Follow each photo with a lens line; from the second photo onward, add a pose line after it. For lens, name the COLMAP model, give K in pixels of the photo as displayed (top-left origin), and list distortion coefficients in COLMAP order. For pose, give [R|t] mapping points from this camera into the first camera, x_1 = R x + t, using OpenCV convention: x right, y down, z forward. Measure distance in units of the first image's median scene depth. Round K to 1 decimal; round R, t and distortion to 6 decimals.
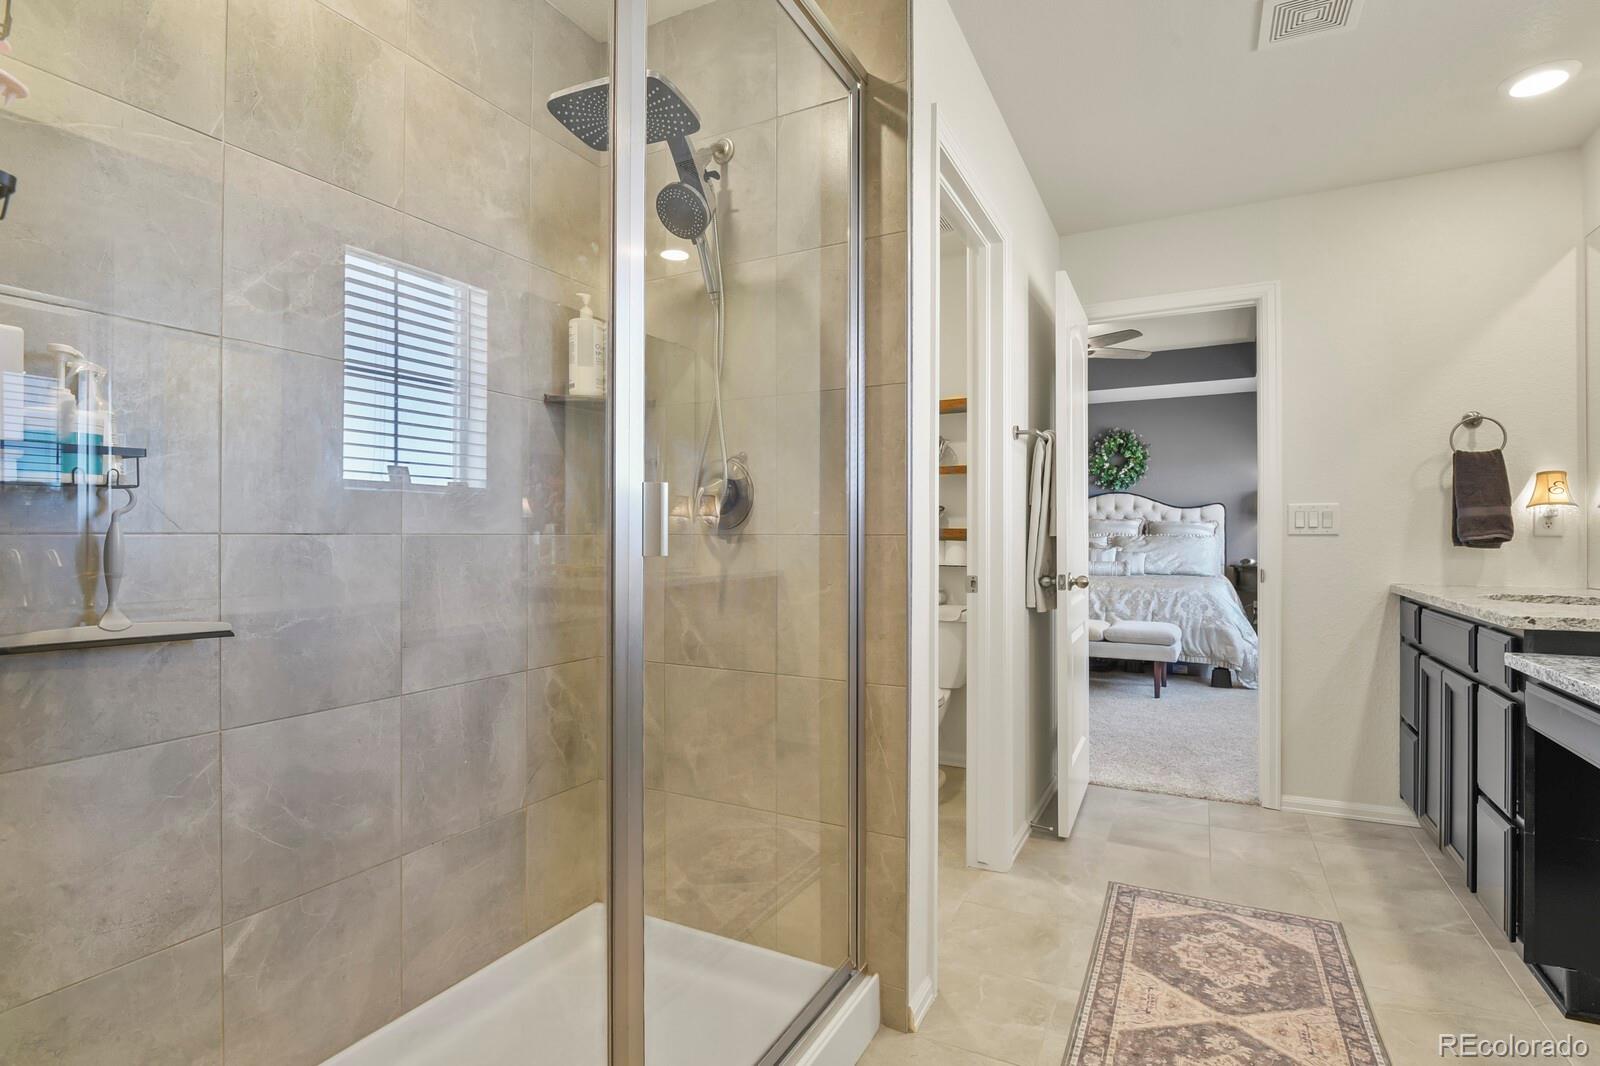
lens RADIAL K [[771.3, 0, 797.9], [0, 771.3, 537.0], [0, 0, 1]] dist [-0.000252, -0.002475]
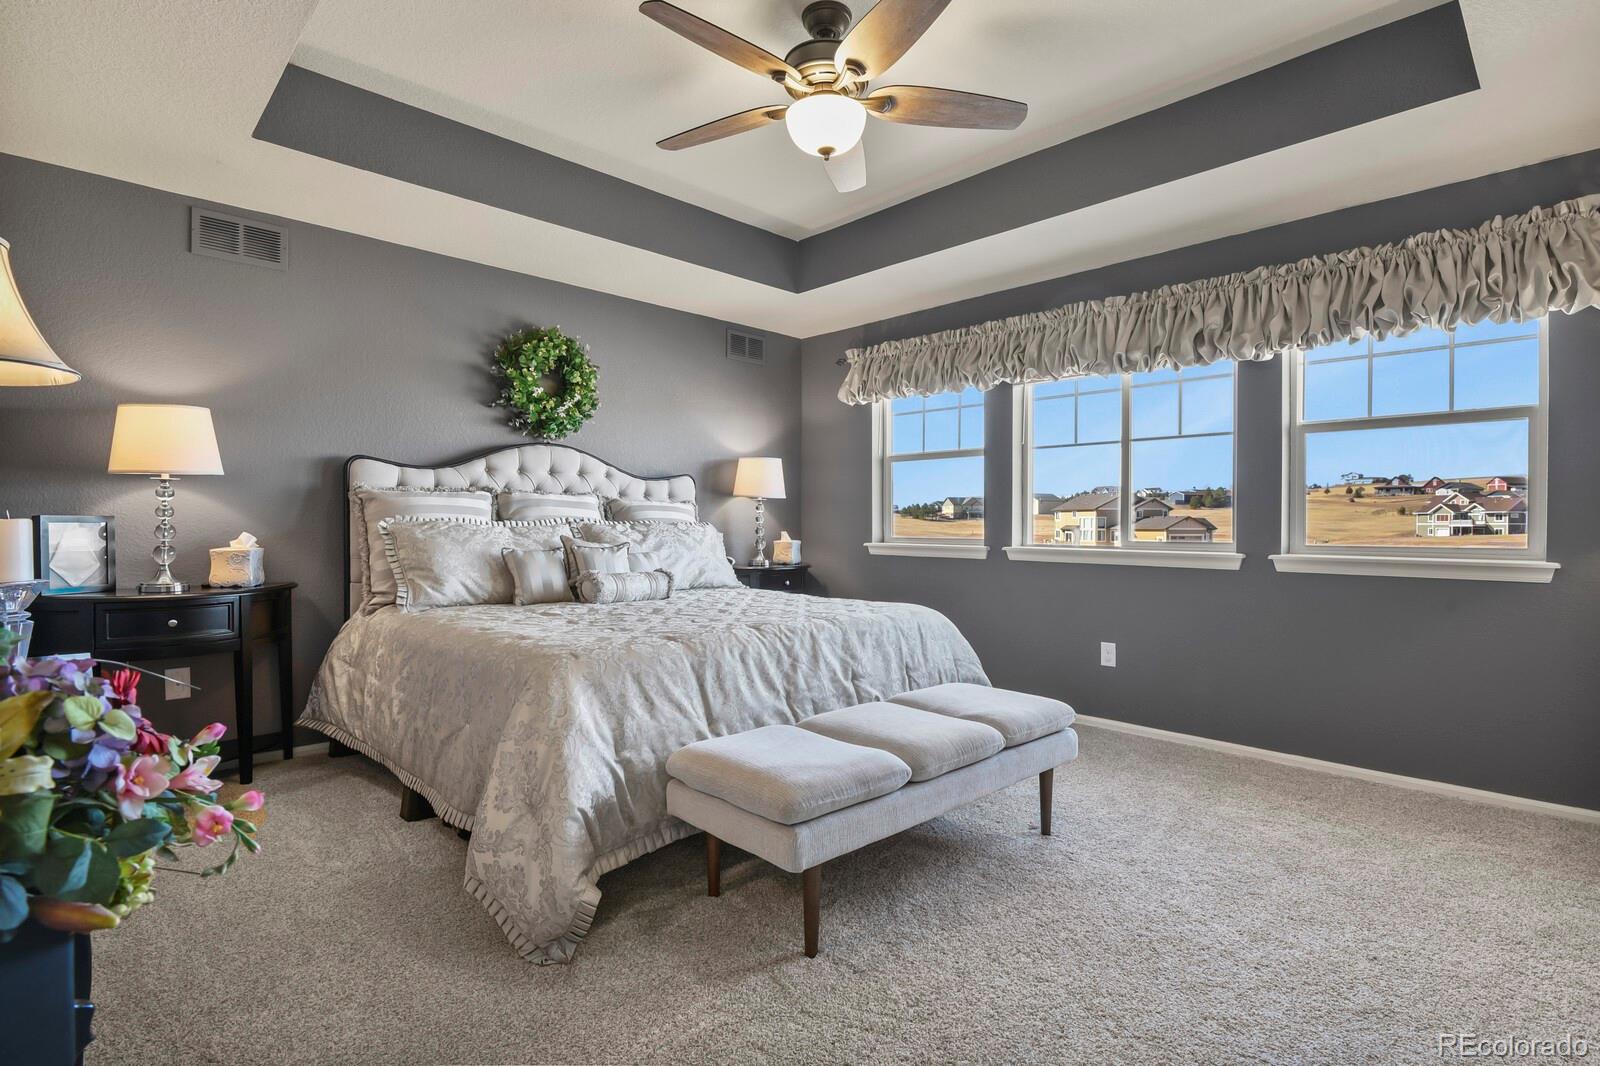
lens RADIAL K [[771.3, 0, 815.3], [0, 771.3, 530.9], [0, 0, 1]] dist [-0.000252, -0.002475]
pose [[0.315267, -0.005924, 0.948984, -0.048594], [-0.001510, 0.999976, 0.006743, 0.000008], [-0.949002, -0.003559, 0.315251, 0.674867]]
